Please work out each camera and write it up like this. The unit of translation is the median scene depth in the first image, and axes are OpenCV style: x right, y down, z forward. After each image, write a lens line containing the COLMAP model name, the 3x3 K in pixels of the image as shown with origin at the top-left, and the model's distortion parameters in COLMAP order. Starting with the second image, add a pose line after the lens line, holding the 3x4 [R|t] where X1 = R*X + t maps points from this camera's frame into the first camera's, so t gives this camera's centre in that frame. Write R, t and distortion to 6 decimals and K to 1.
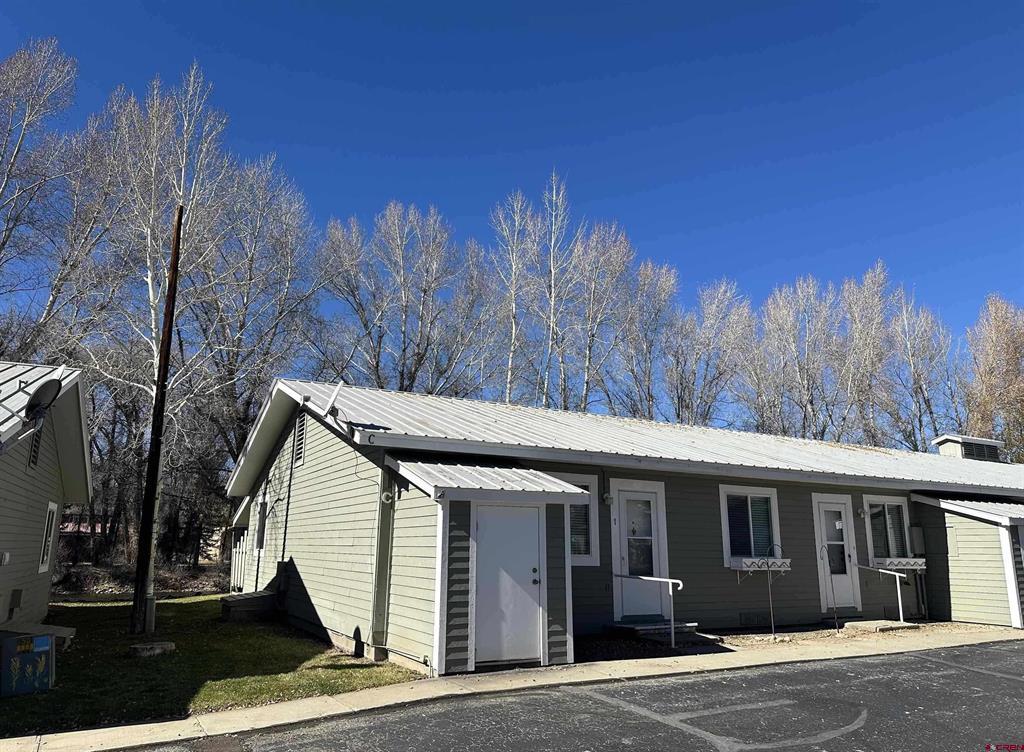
lens RADIAL K [[676.8, 0, 513.2], [0, 676.8, 364.8], [0, 0, 1]] dist [0.097794, -0.128113]
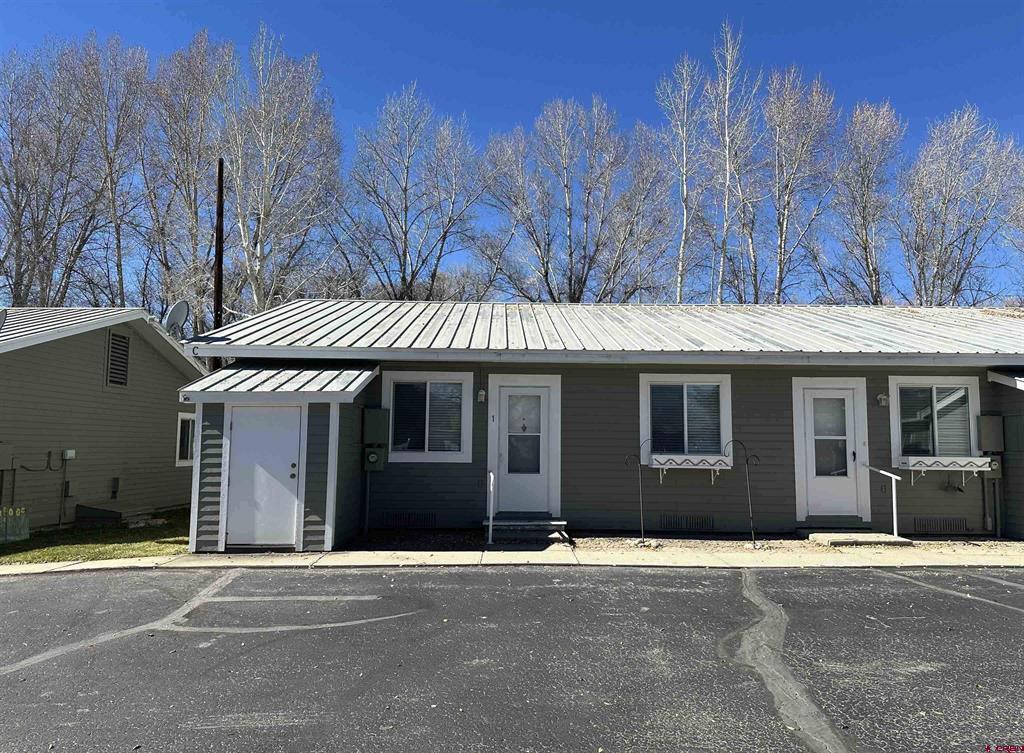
lens RADIAL K [[676.8, 0, 513.2], [0, 676.8, 365.3], [0, 0, 1]] dist [0.097794, -0.128113]
pose [[0.895759, -0.054660, -0.441166, 0.580780], [0.115430, 0.986971, 0.112090, 0.051096], [0.429291, -0.151329, 0.890398, 0.168488]]
